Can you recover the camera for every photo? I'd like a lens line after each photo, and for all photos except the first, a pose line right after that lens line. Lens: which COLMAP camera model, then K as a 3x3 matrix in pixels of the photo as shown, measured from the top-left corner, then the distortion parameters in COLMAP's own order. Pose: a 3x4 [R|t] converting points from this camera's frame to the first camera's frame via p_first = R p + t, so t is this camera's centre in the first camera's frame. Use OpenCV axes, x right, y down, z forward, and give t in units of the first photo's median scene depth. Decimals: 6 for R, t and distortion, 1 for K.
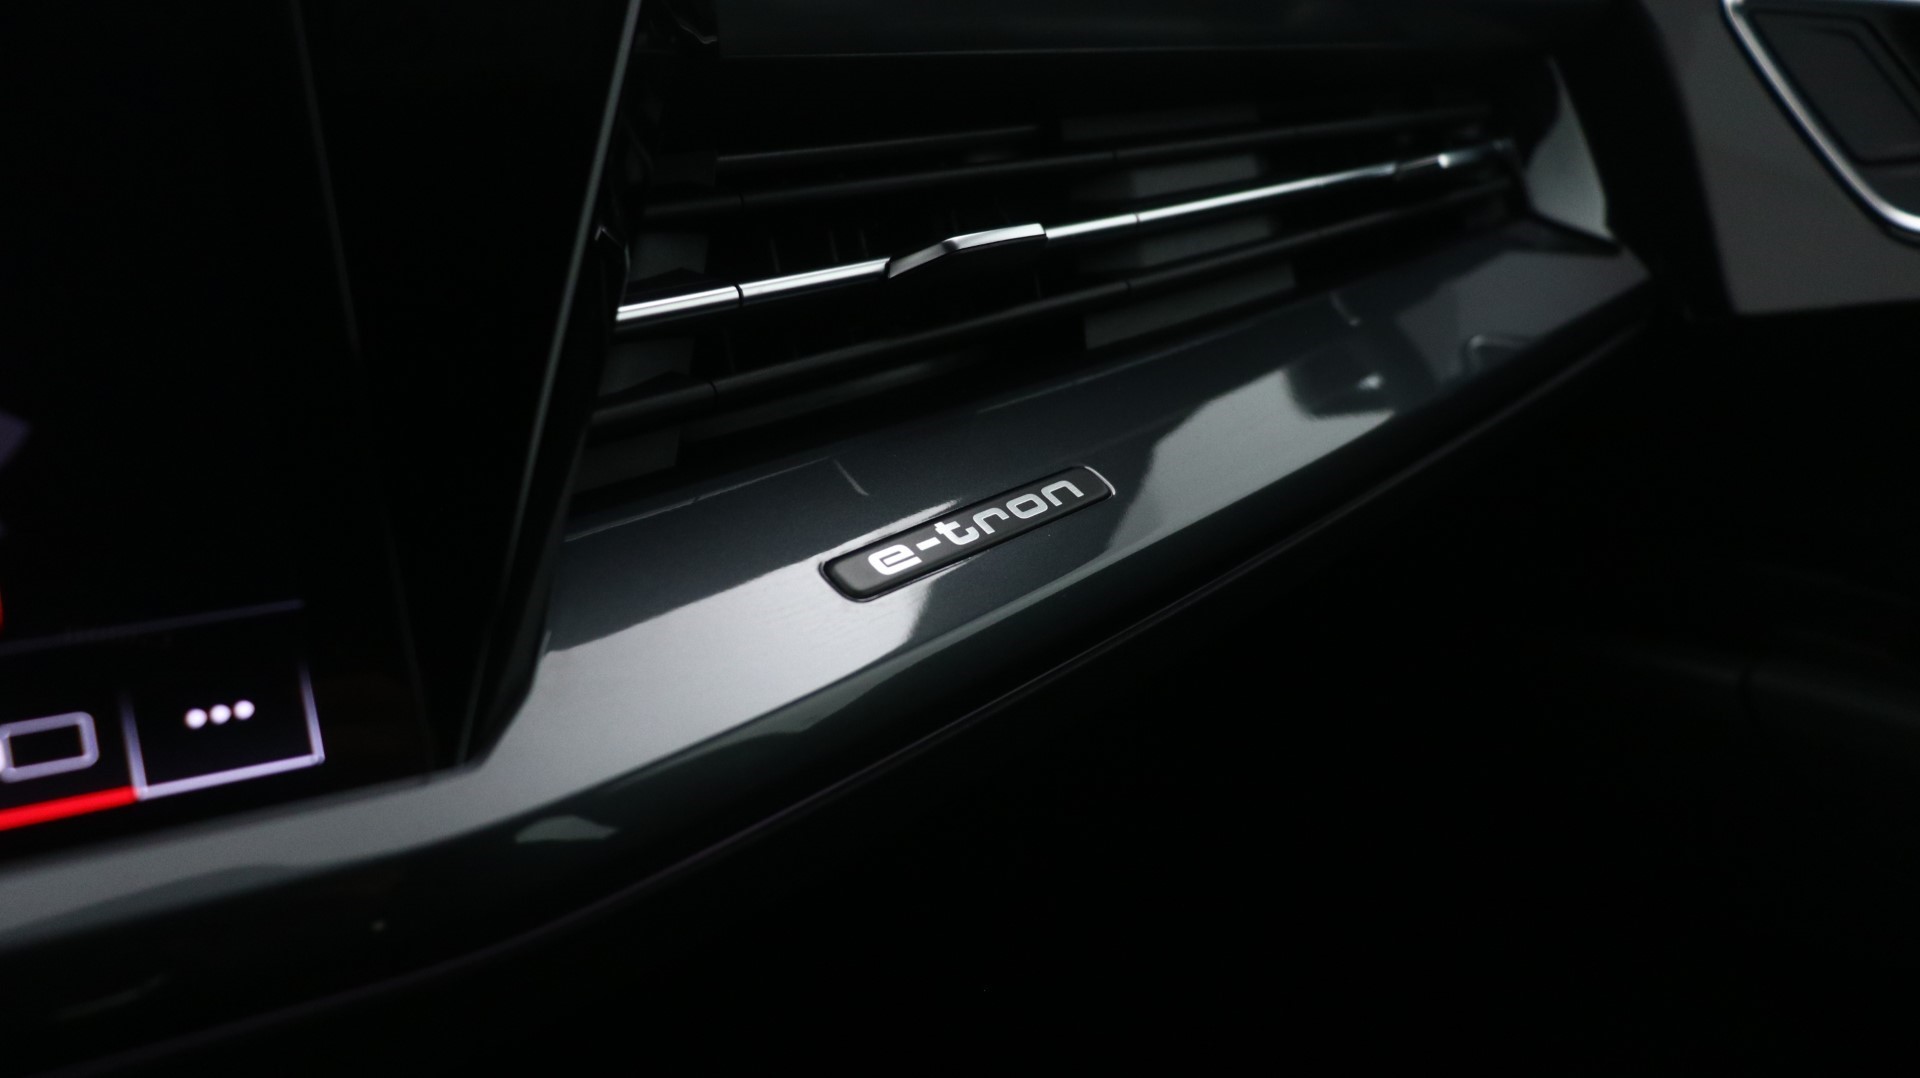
lens RADIAL K [[1498.6, 0, 960.0], [0, 1498.6, 539.0], [0, 0, 1]] dist [-0.001805, -0.005246]
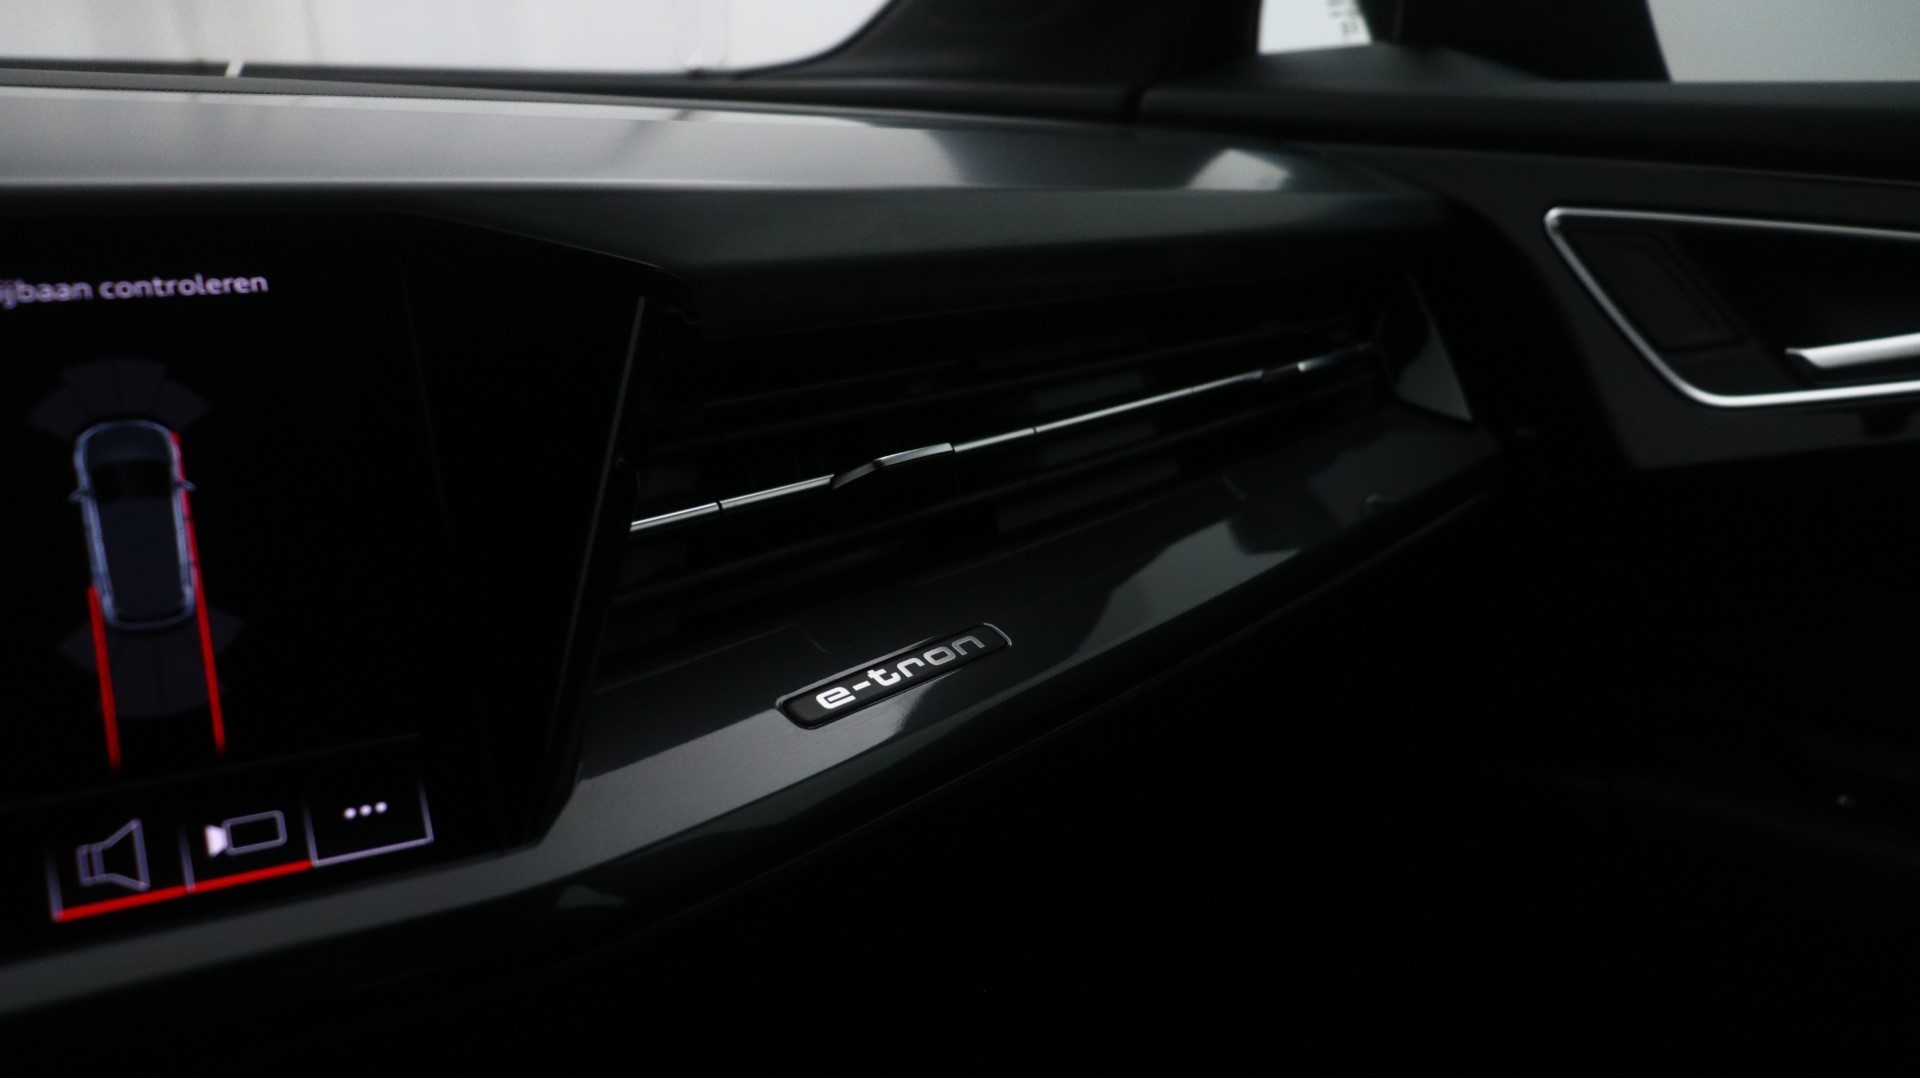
lens RADIAL K [[1489.1, 0, 960.0], [0, 1489.1, 539.0], [0, 0, 1]] dist [-0.031009, 0.038976]
pose [[0.999261, -0.034240, -0.017443, 0.087893], [0.032186, 0.993754, -0.106851, 0.016499], [0.020992, 0.106211, 0.994122, -0.320273]]
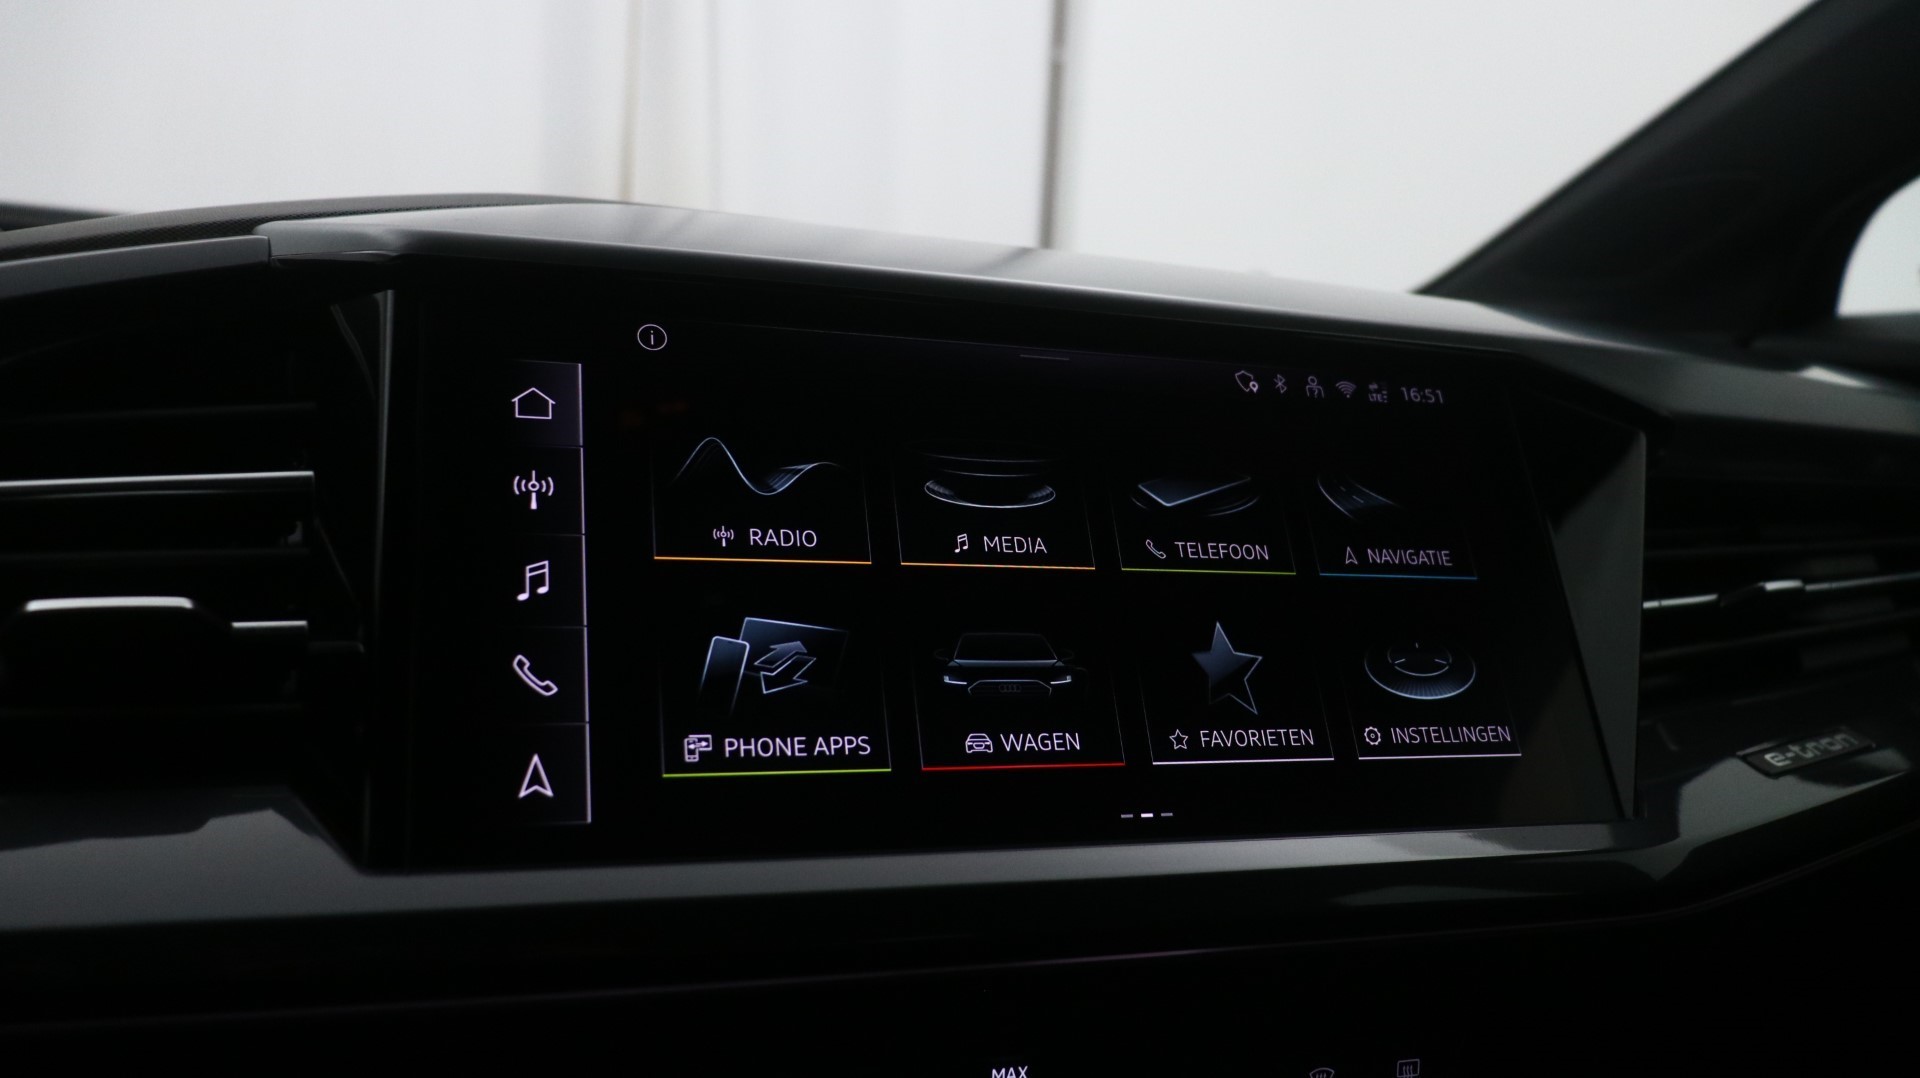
lens RADIAL K [[1498.6, 0, 960.0], [0, 1498.6, 539.0], [0, 0, 1]] dist [-0.001805, -0.005246]
pose [[0.984176, 0.040883, -0.172412, -0.599139], [-0.088060, 0.957203, -0.275697, 0.288298], [0.153761, 0.286517, 0.945656, -0.717995]]
